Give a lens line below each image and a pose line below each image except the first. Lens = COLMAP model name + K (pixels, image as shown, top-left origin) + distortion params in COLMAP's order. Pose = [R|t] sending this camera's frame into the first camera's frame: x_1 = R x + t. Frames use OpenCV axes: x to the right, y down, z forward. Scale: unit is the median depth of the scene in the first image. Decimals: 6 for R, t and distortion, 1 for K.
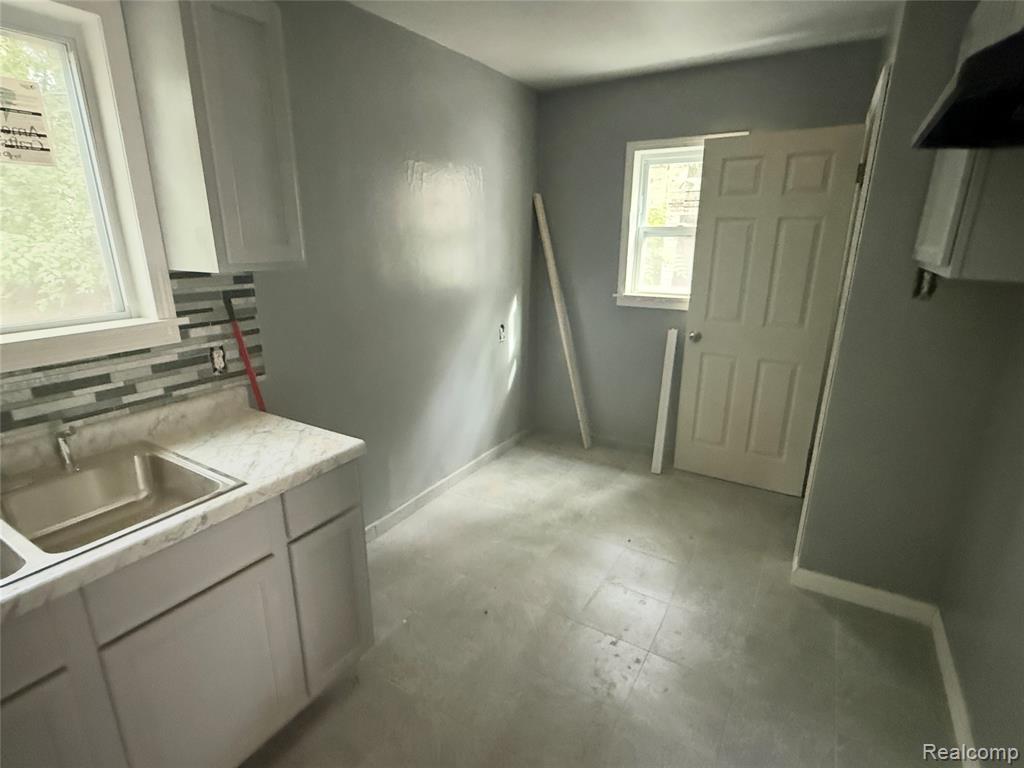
lens RADIAL K [[515.4, 0, 512.0], [0, 515.4, 384.0], [0, 0, 1]] dist [0.002474, 0.000543]
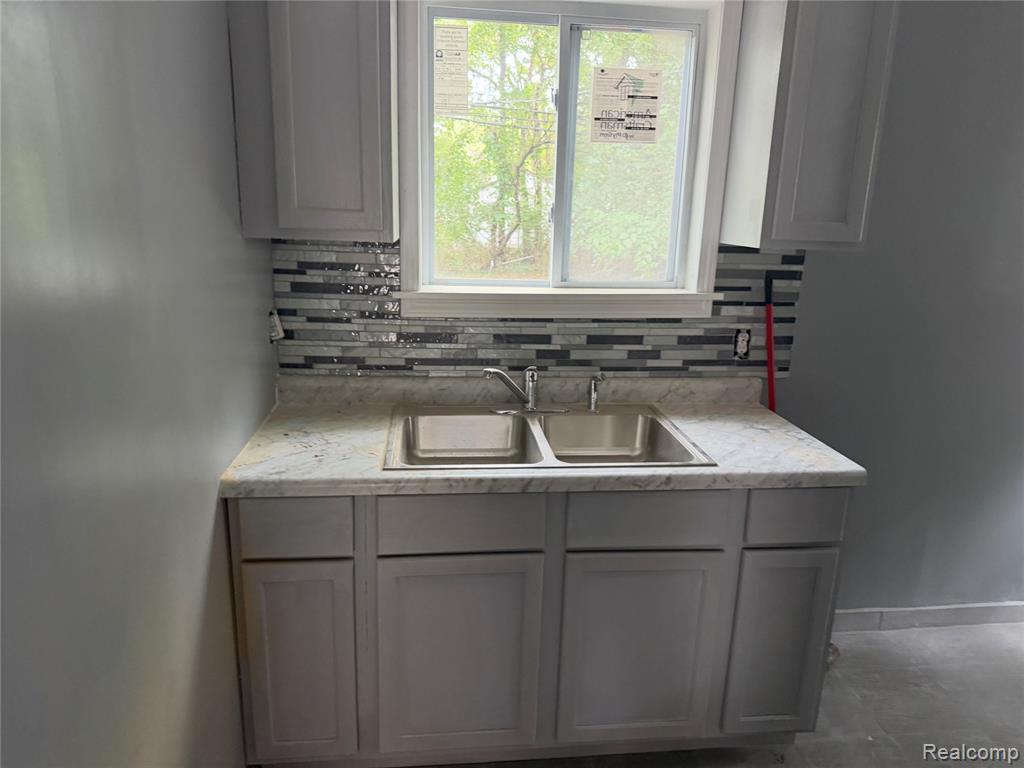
lens RADIAL K [[705.2, 0, 512.0], [0, 705.2, 384.0], [0, 0, 1]] dist [0.003764, -0.001508]
pose [[0.614987, 0.207994, -0.760612, 0.157915], [-0.241251, 0.967961, 0.069633, 0.036561], [0.750726, 0.140674, 0.645462, -0.108570]]
